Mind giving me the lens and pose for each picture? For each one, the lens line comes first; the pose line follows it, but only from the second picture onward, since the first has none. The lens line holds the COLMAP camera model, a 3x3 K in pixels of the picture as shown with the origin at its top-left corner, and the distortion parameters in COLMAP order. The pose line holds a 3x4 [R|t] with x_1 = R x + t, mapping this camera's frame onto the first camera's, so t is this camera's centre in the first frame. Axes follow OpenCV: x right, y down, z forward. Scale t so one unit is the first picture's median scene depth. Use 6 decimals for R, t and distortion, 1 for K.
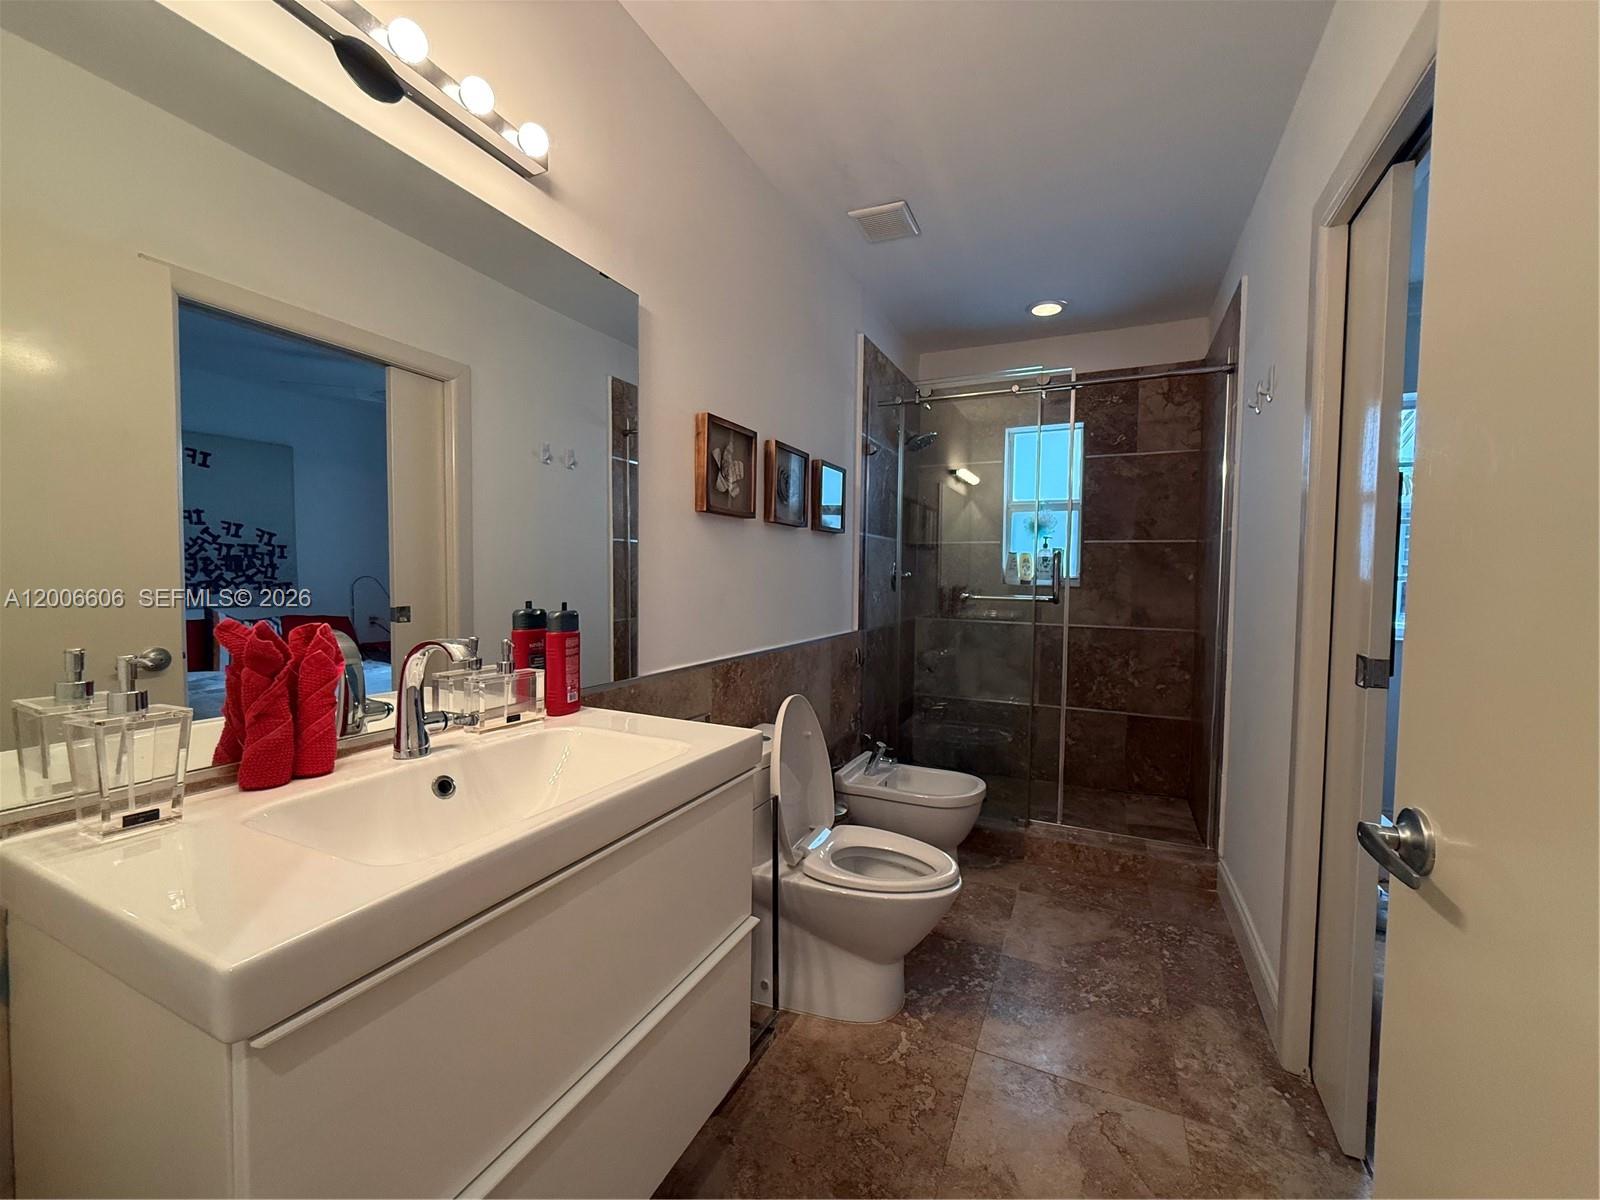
lens RADIAL K [[638.9, 0, 802.8], [0, 638.9, 599.1], [0, 0, 1]] dist [0.001031, -0.000146]
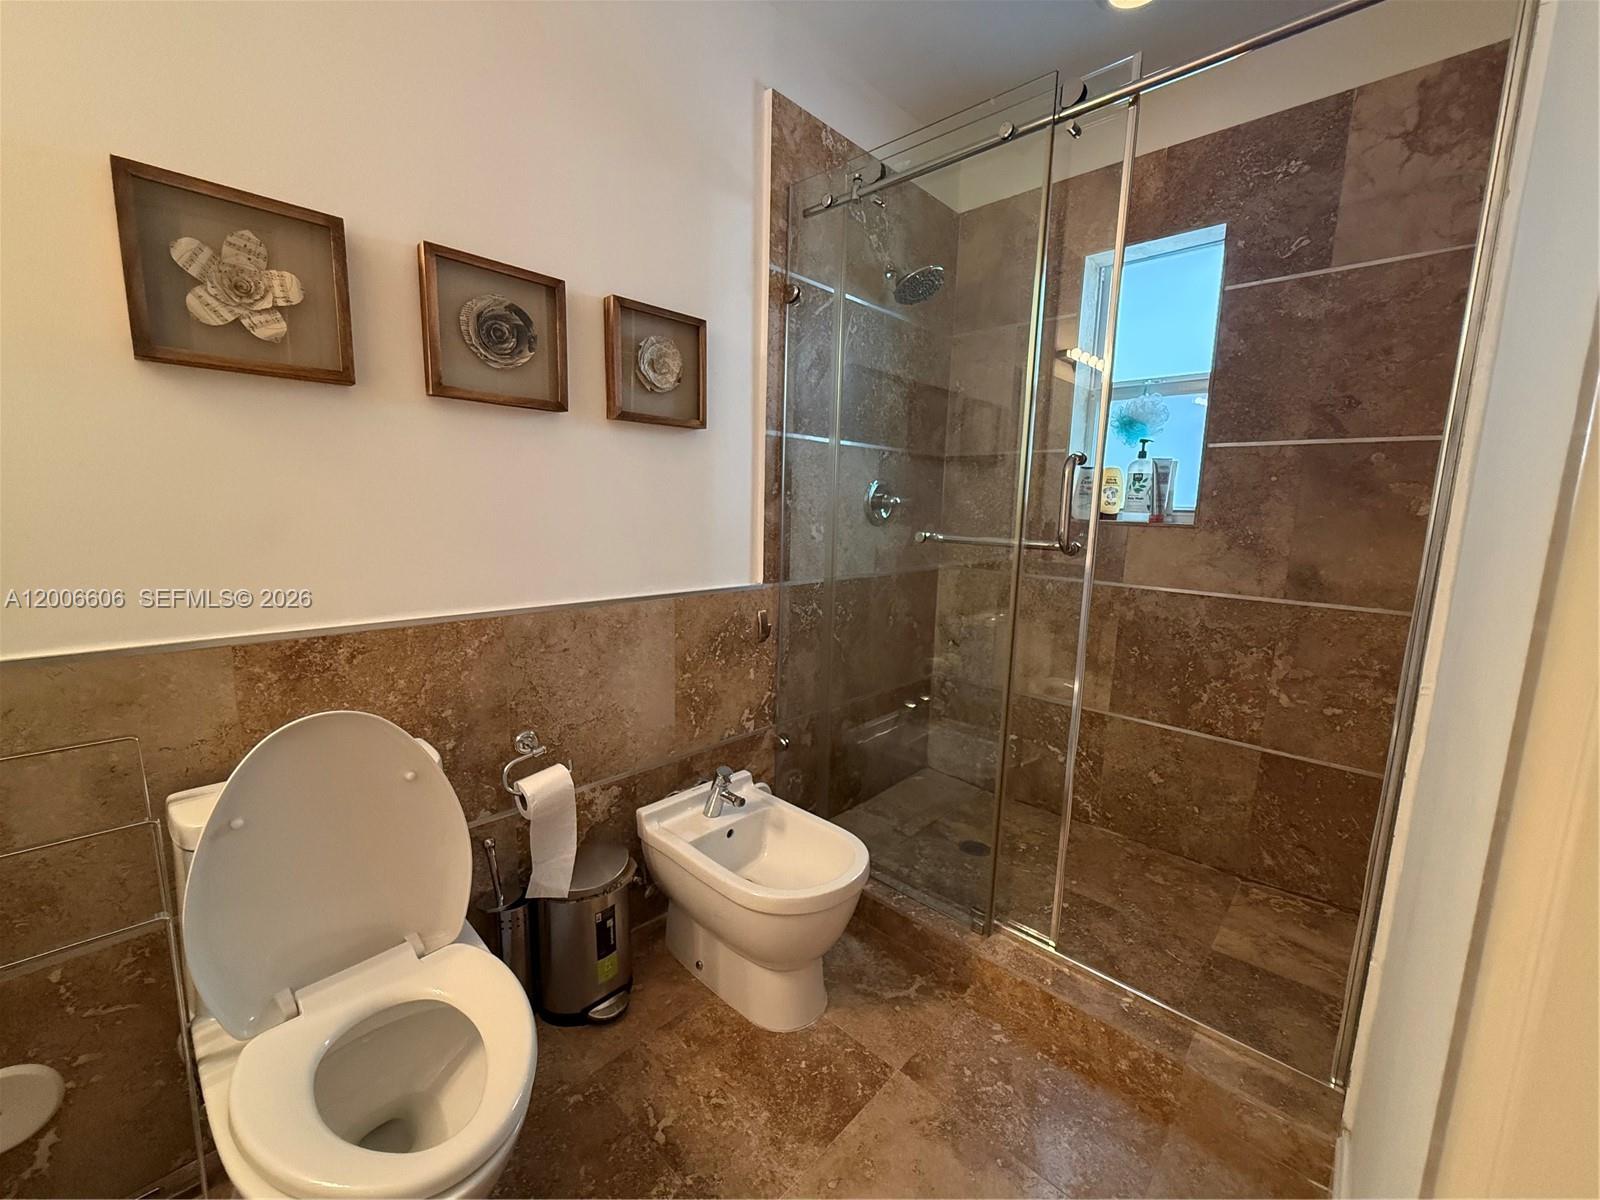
lens RADIAL K [[638.9, 0, 802.8], [0, 638.9, 599.1], [0, 0, 1]] dist [0.001031, -0.000146]
pose [[0.950420, 0.057294, -0.305644, 0.289604], [-0.025293, 0.993867, 0.107653, -0.006017], [0.309937, -0.094585, 0.946040, 0.349234]]
